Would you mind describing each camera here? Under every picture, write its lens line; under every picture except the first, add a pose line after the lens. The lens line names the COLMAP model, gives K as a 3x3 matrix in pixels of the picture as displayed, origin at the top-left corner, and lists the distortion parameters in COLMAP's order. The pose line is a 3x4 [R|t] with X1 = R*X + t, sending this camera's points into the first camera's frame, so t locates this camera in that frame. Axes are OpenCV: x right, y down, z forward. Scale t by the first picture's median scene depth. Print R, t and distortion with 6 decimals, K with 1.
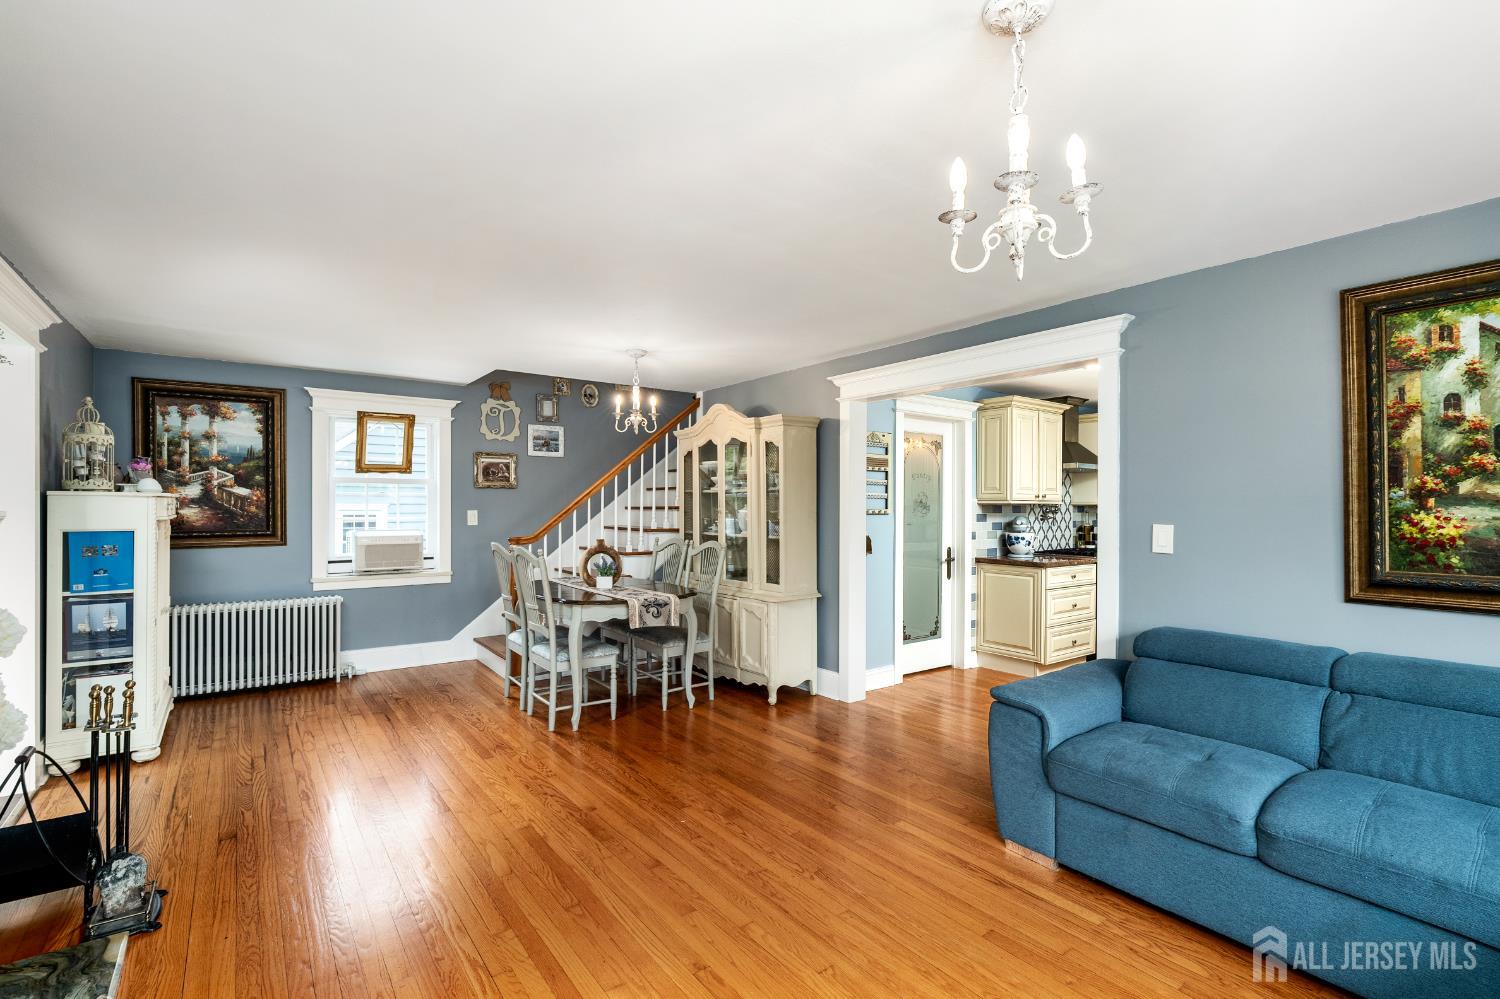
lens RADIAL K [[681.8, 0, 752.7], [0, 681.8, 503.3], [0, 0, 1]] dist [-0.000956, 0.000385]
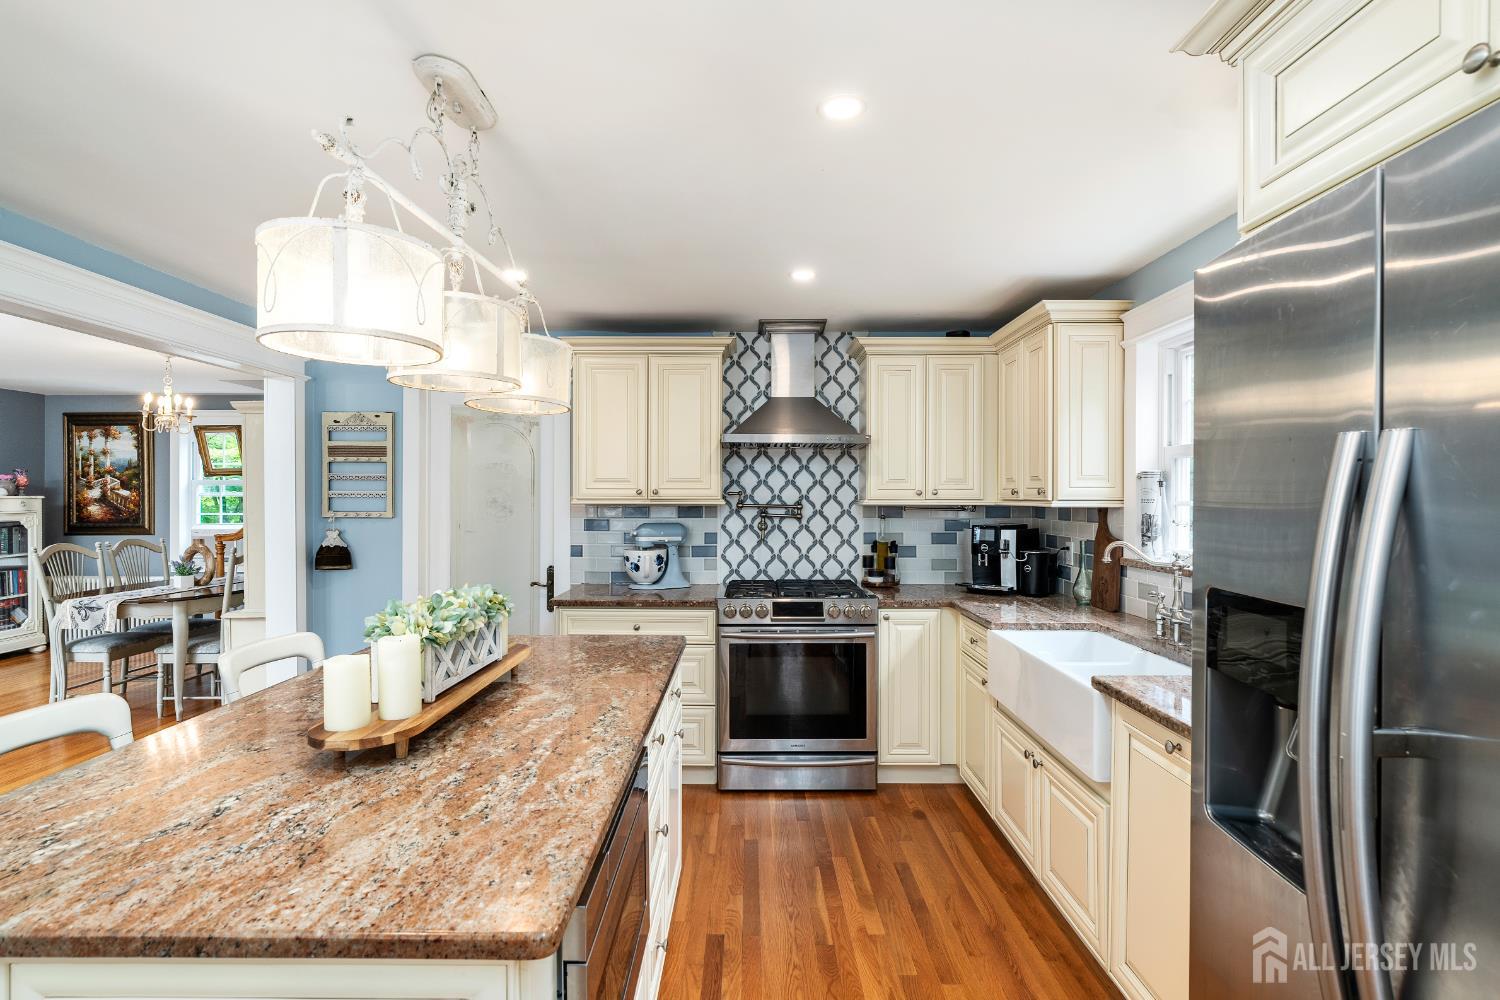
lens RADIAL K [[709.0, 0, 750.0], [0, 709.0, 500.0], [0, 0, 1]] dist [-0.000639, -0.000054]
pose [[0.796429, 0.000794, -0.604732, 1.078473], [0.005569, 0.999947, 0.008647, -0.009305], [0.604707, -0.010255, 0.796382, 0.665978]]
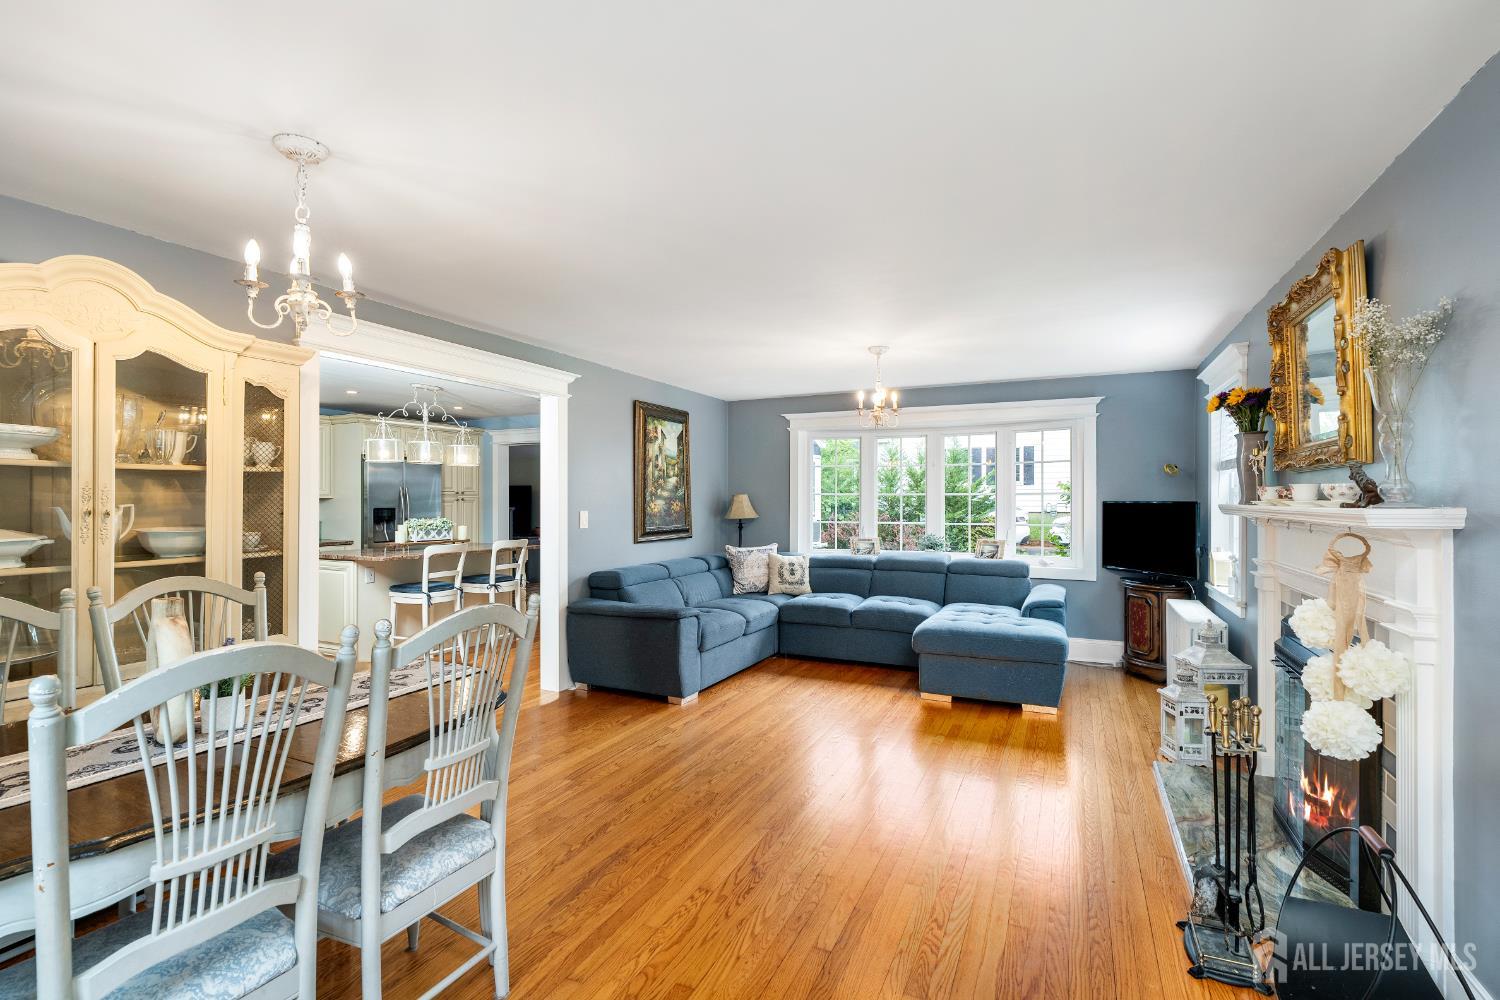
lens RADIAL K [[685.7, 0, 744.0], [0, 685.7, 492.2], [0, 0, 1]] dist [-0.001040, 0.000114]
pose [[-0.459364, 0.006086, 0.888227, -0.667278], [-0.008095, 0.999906, -0.011038, 0.000982], [-0.888211, -0.012261, -0.459271, 0.917795]]
